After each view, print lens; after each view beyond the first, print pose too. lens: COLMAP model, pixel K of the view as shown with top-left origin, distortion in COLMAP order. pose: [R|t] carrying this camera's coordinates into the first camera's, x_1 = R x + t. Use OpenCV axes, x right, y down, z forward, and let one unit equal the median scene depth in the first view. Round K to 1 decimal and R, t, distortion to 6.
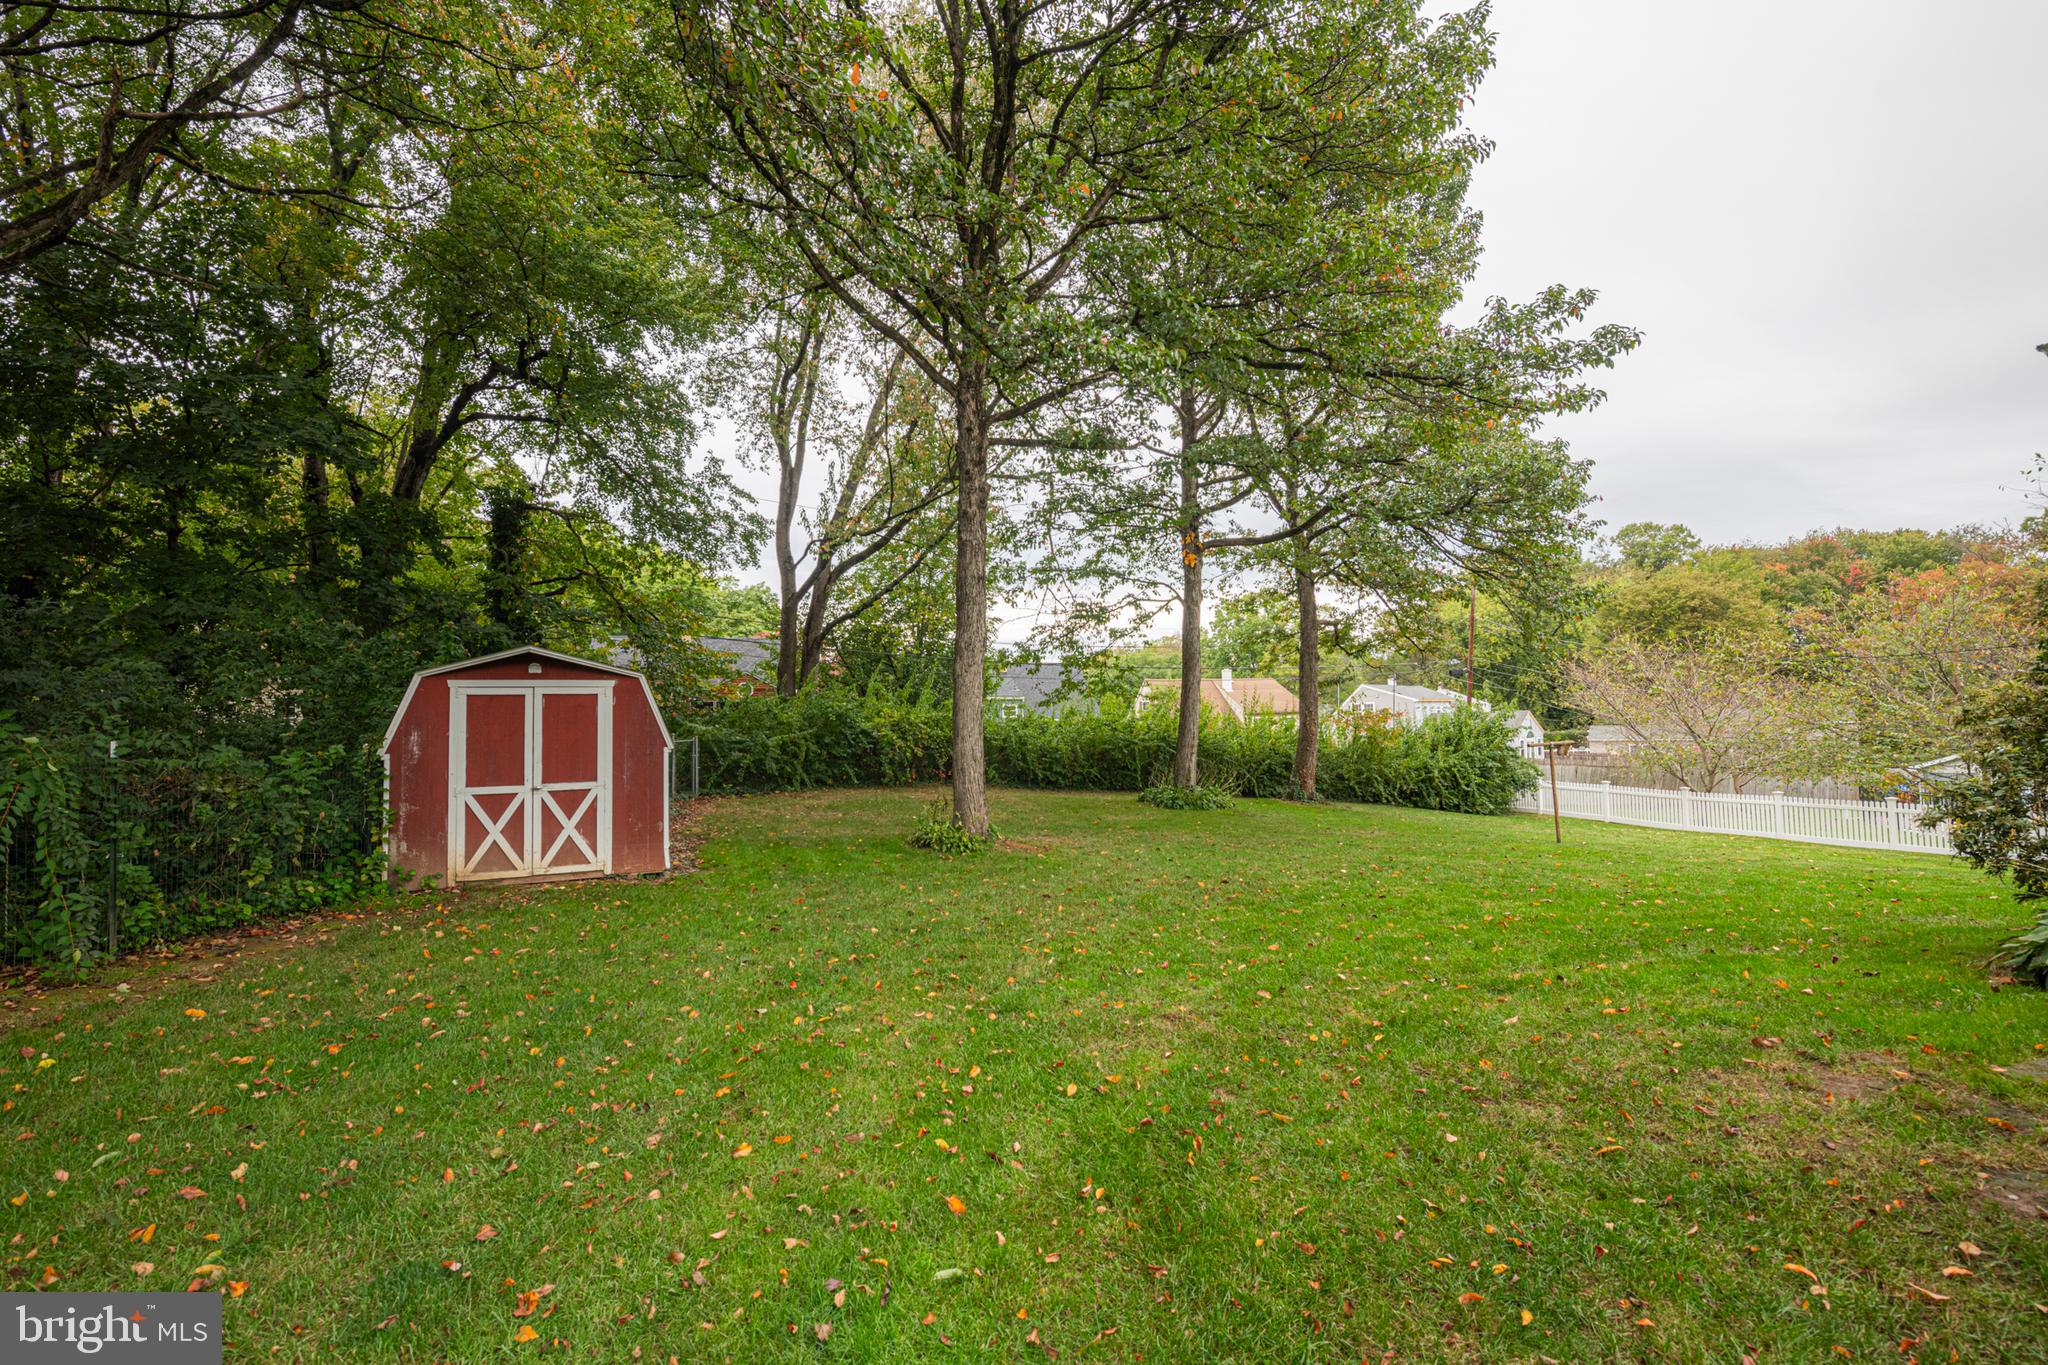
lens RADIAL K [[848.1, 0, 1013.8], [0, 848.1, 682.2], [0, 0, 1]] dist [-0.017695, -0.000384]
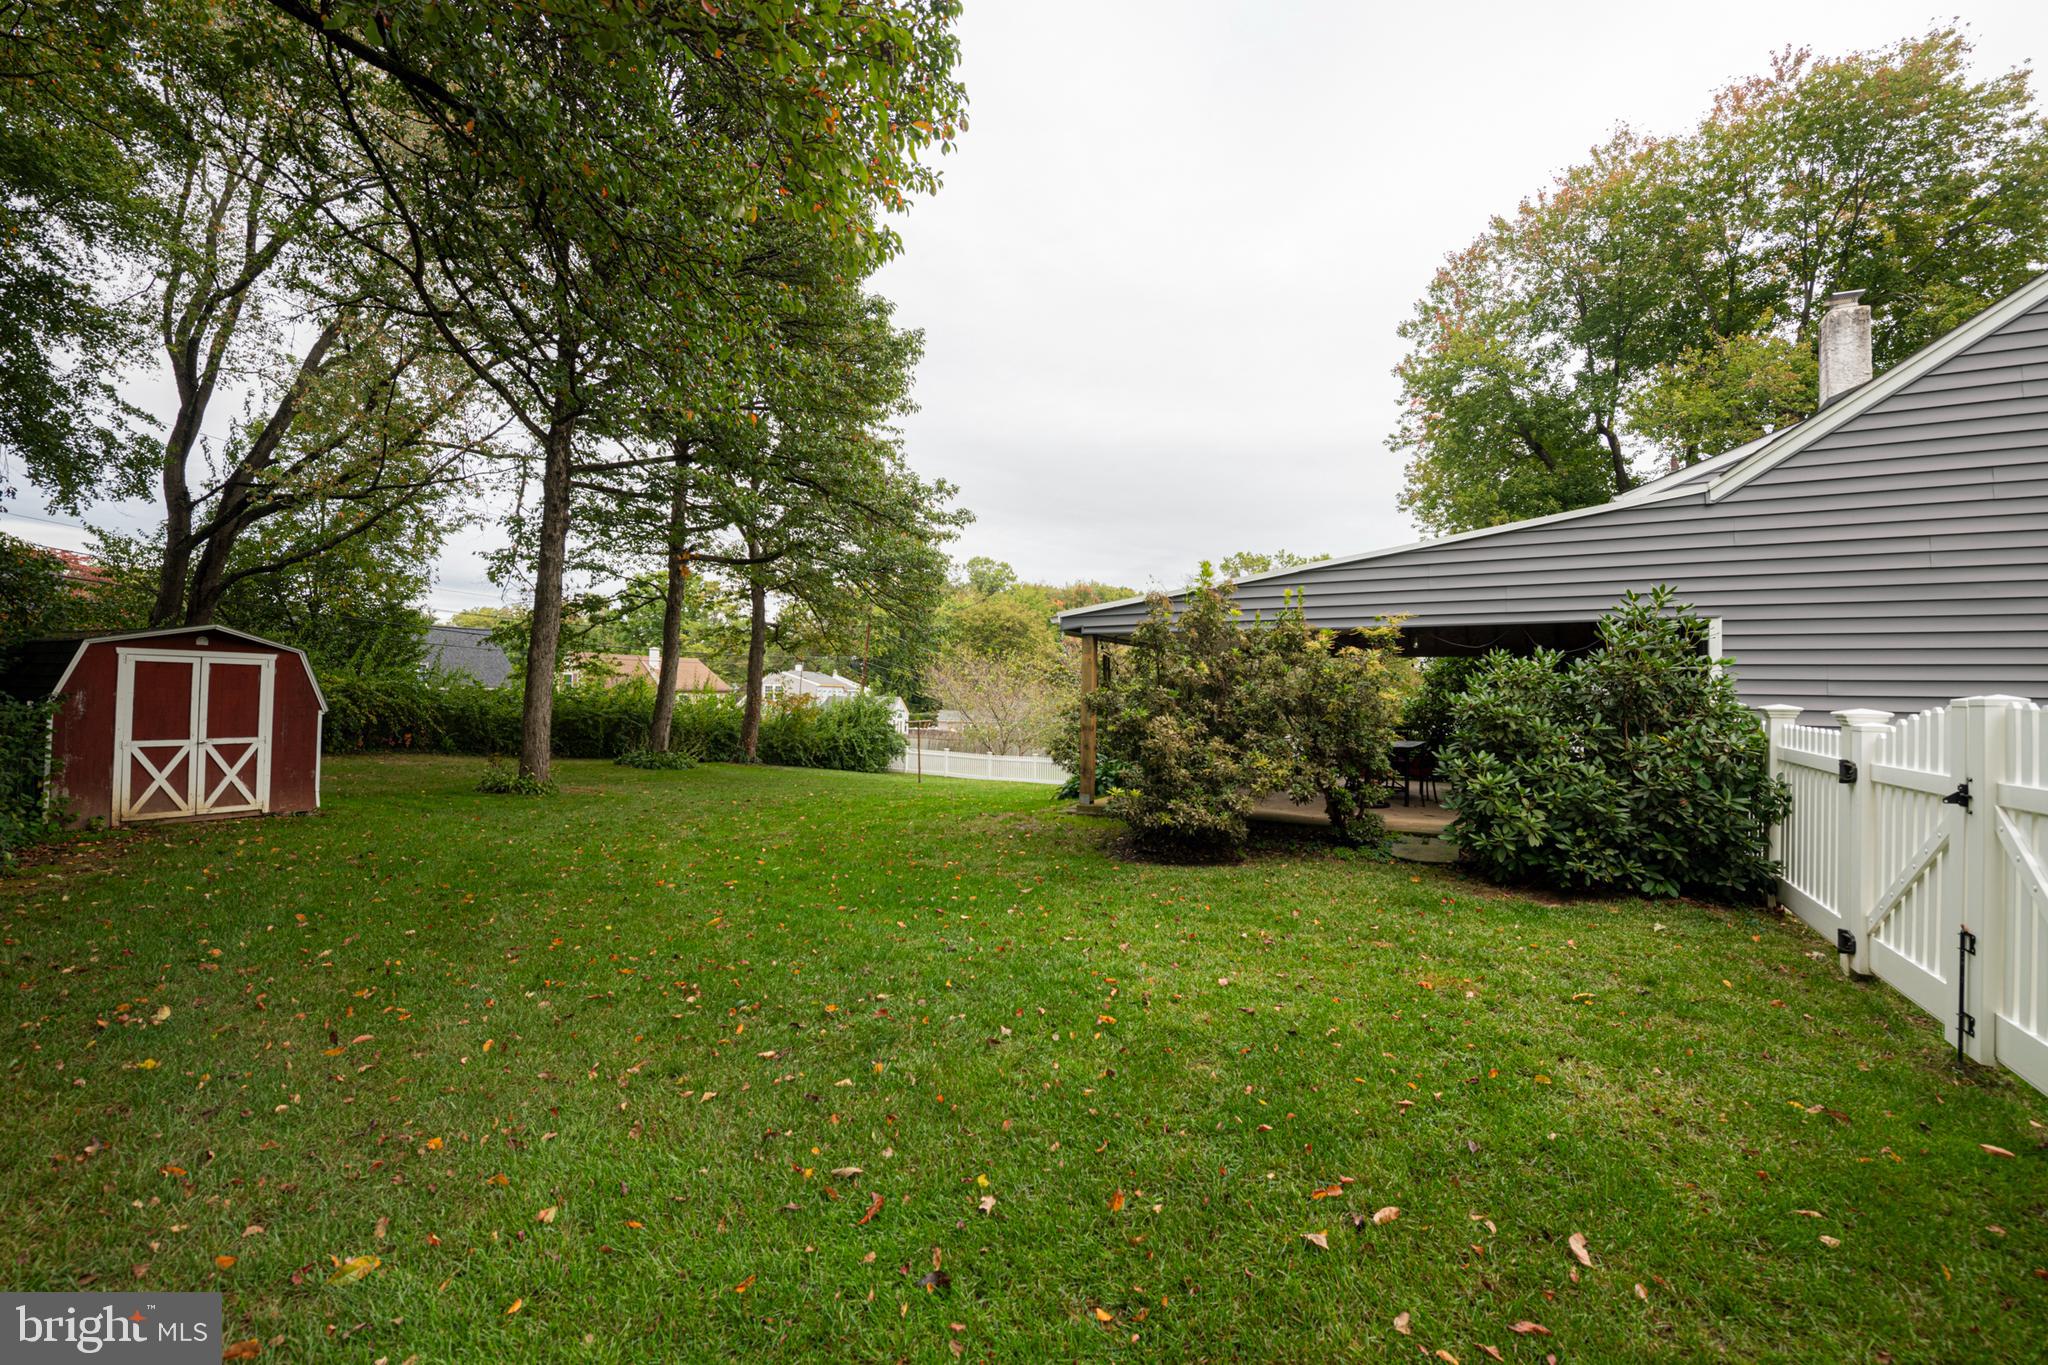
lens RADIAL K [[798.3, 0, 1022.0], [0, 798.3, 687.9], [0, 0, 1]] dist [0.010711, -0.004178]
pose [[0.762236, 0.046954, 0.645594, -0.149859], [-0.068658, 0.997604, 0.008507, -0.014147], [-0.643647, -0.050809, 0.763634, -0.216393]]
